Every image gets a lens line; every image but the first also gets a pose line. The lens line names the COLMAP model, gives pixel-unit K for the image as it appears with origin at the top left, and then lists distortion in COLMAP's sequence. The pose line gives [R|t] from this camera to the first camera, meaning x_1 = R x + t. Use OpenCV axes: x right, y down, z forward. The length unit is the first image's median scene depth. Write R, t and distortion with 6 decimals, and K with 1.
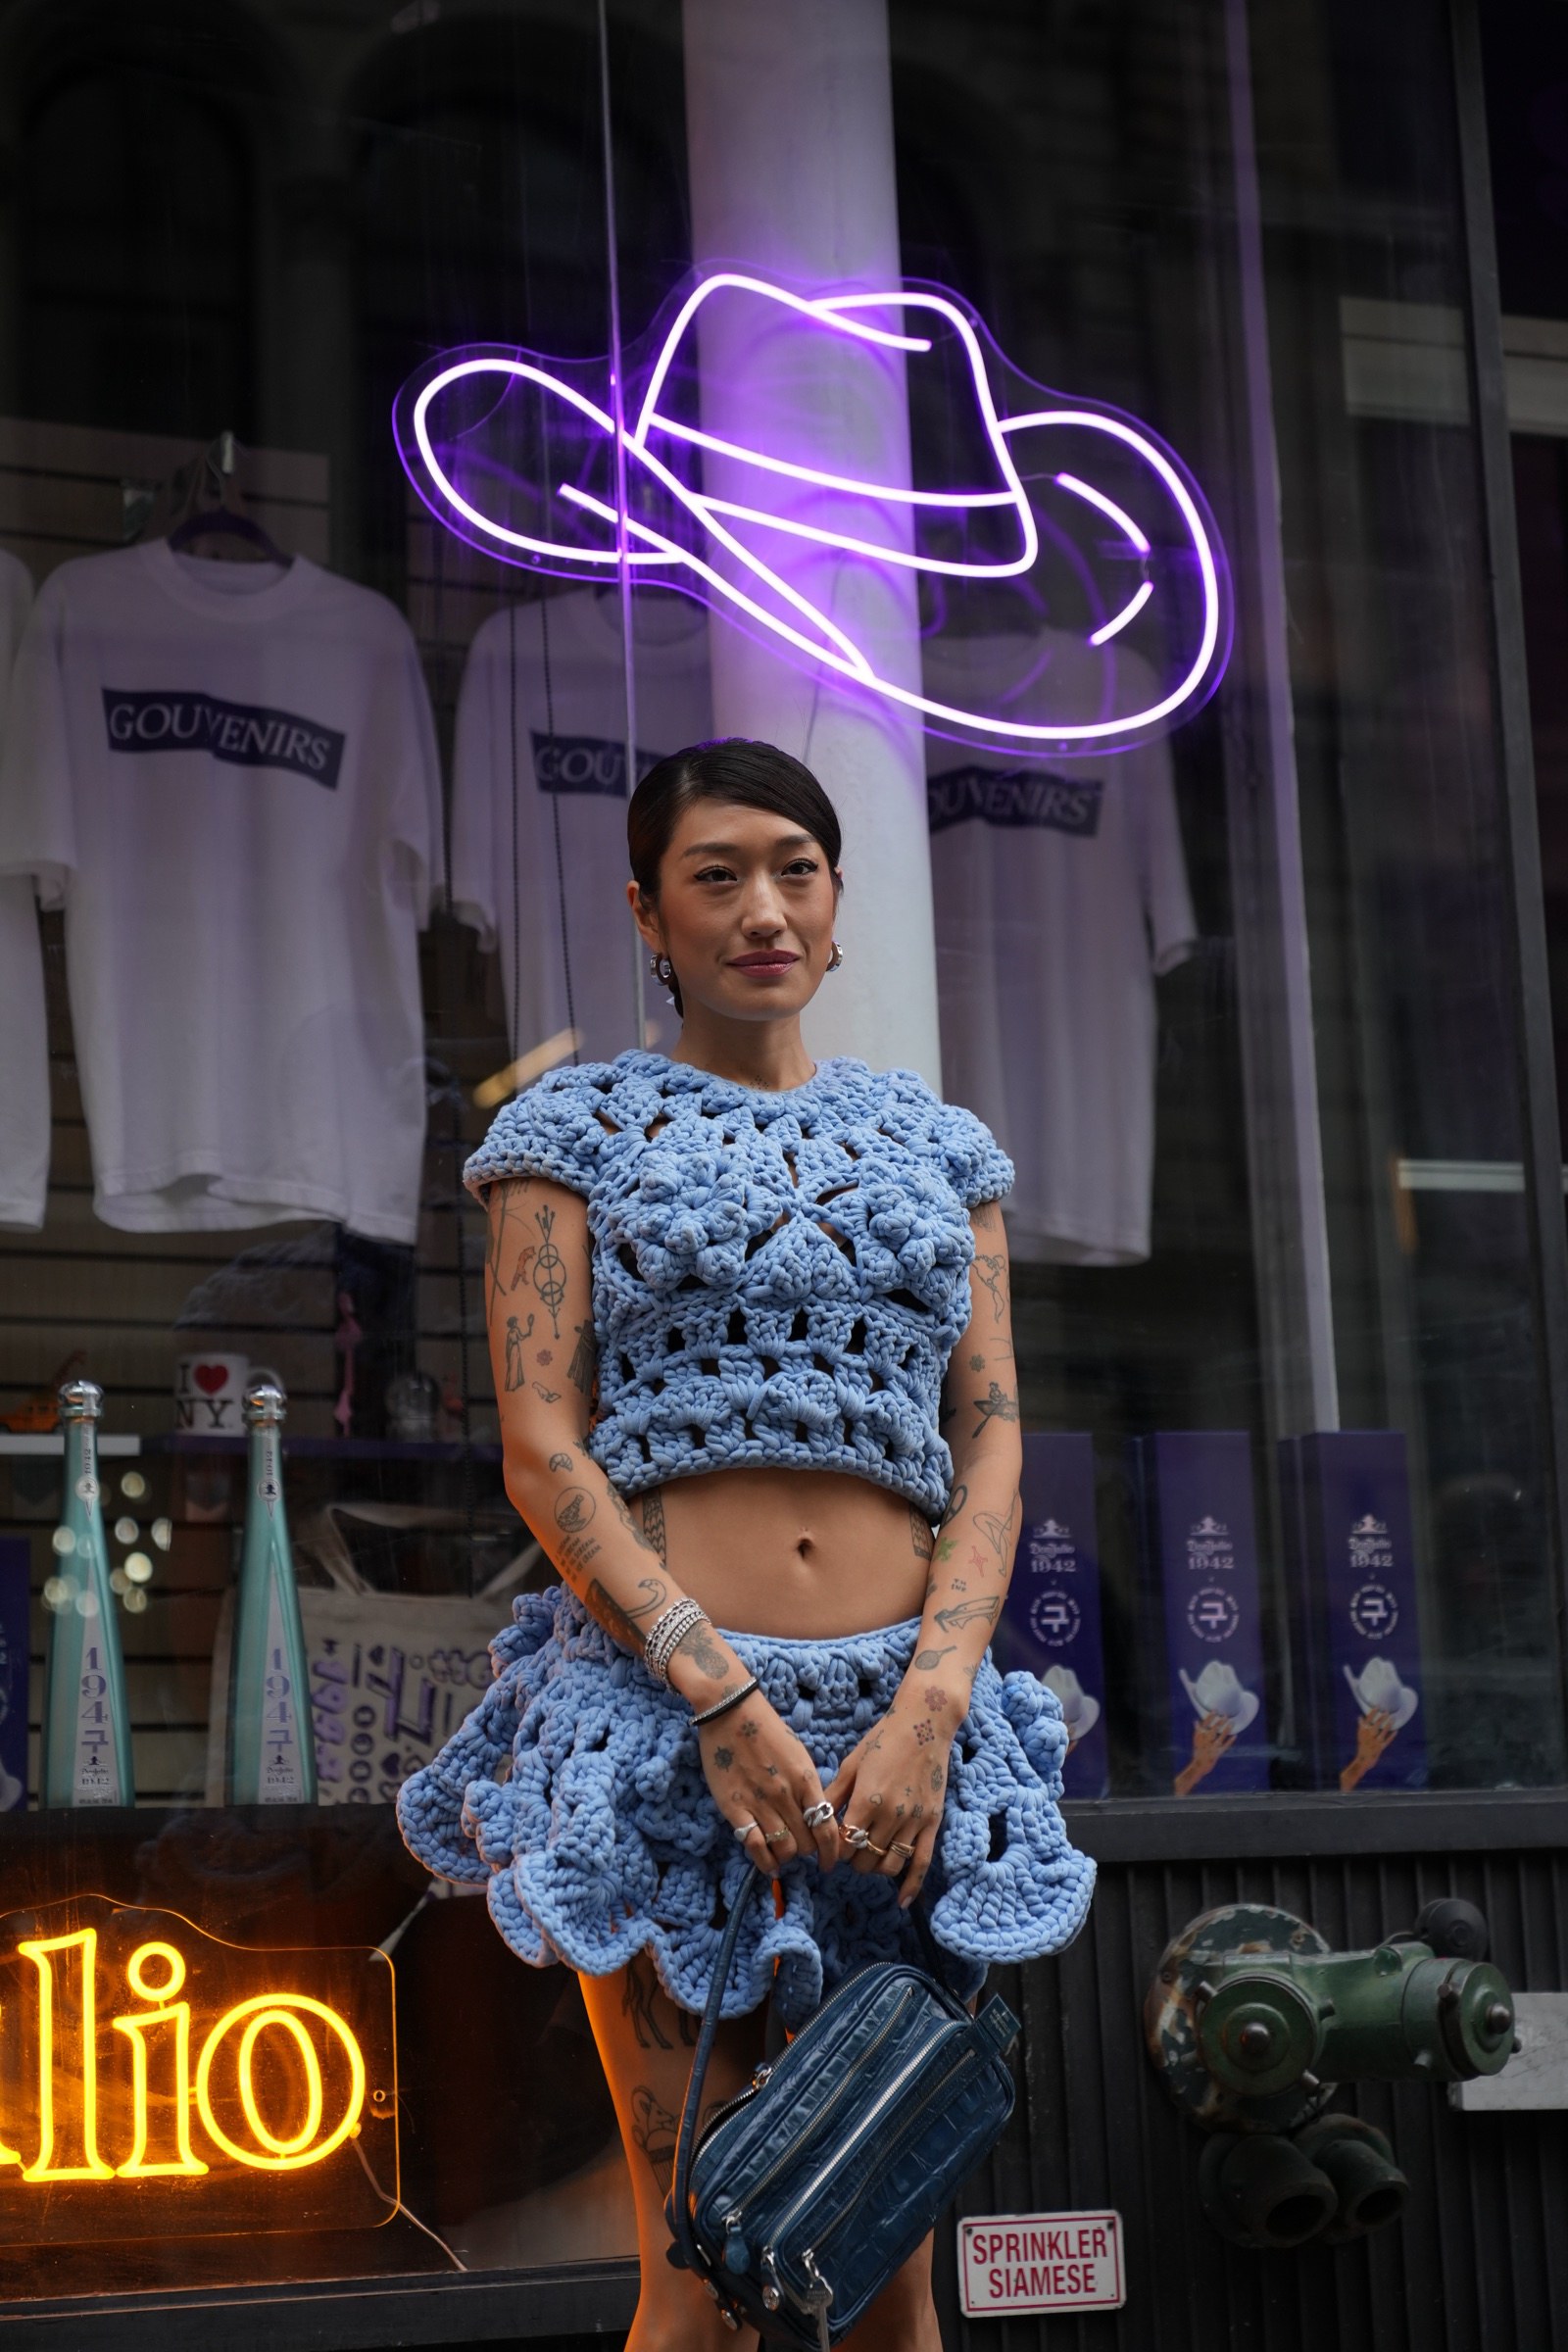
lens RADIAL K [[4597.3, 0, 796.2], [0, 4597.3, 1202.4], [0, 0, 1]] dist [0.011708, 0.127714]
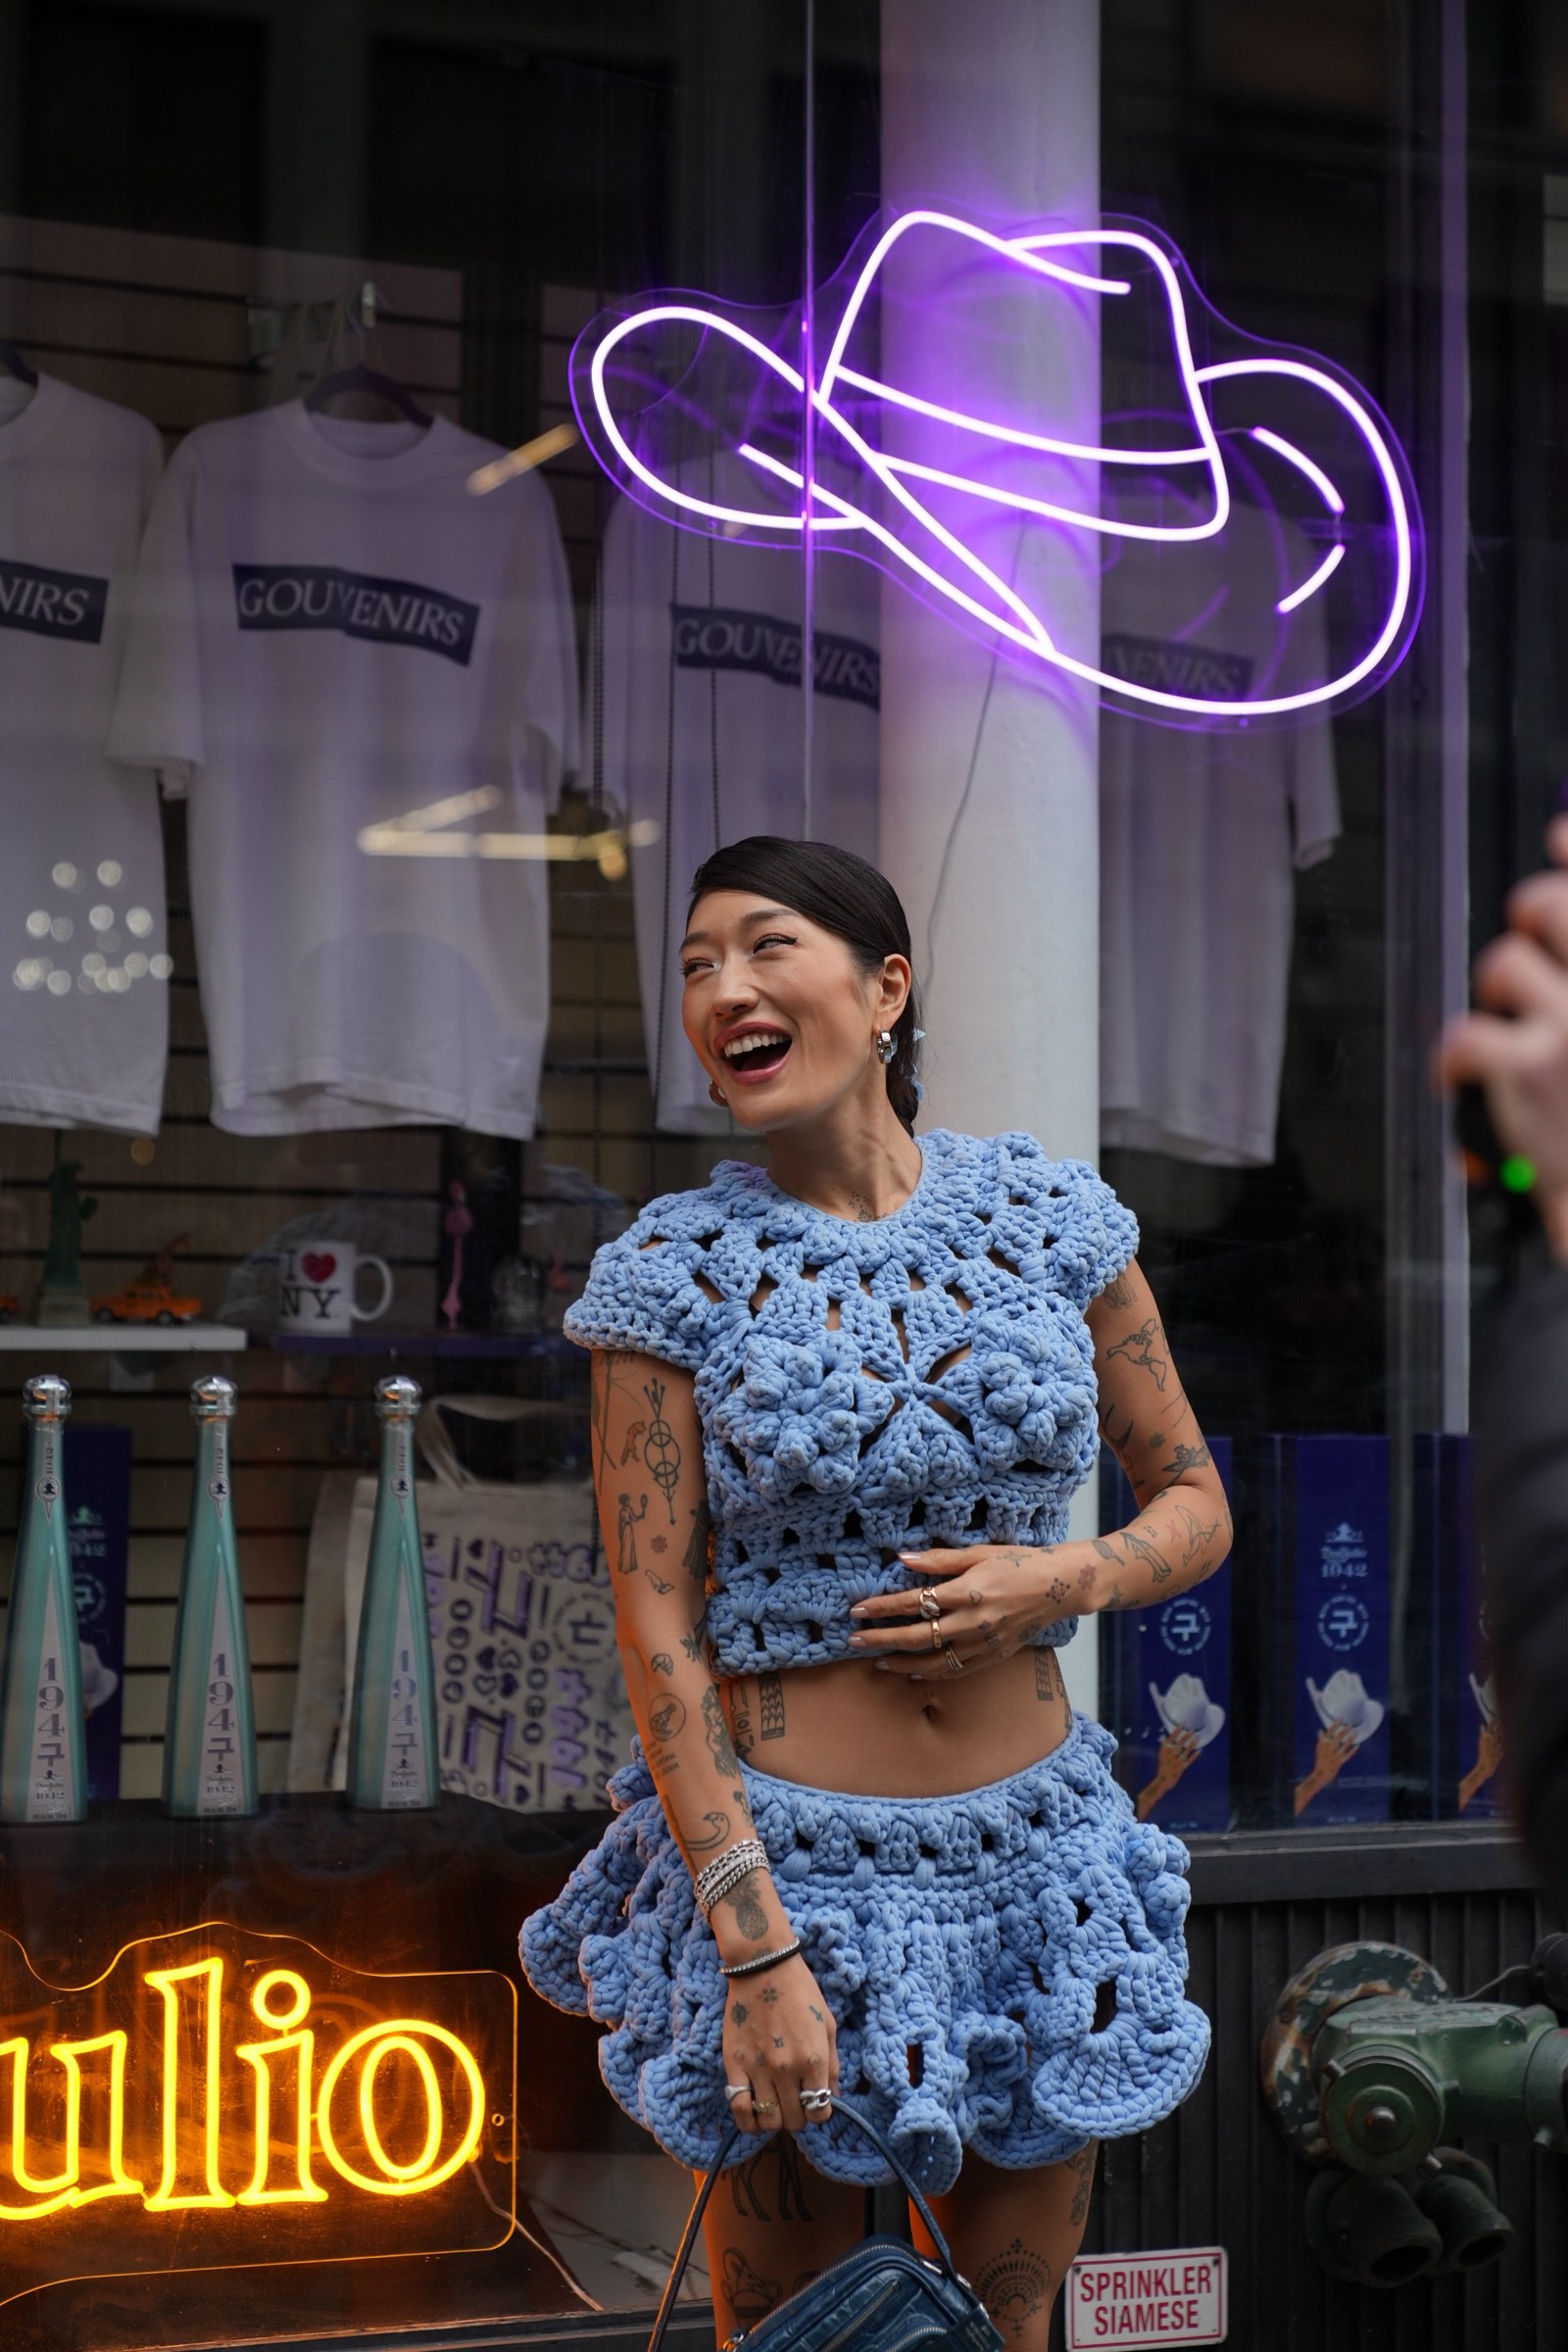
lens RADIAL K [[4597.3, 0, 796.2], [0, 4597.3, 1202.4], [0, 0, 1]] dist [0.011708, 0.127714]
pose [[0.998780, 0.047394, 0.013858, -0.045012], [-0.048891, 0.988522, 0.142944, -0.136099], [-0.006924, -0.143447, 0.989634, 0.035949]]
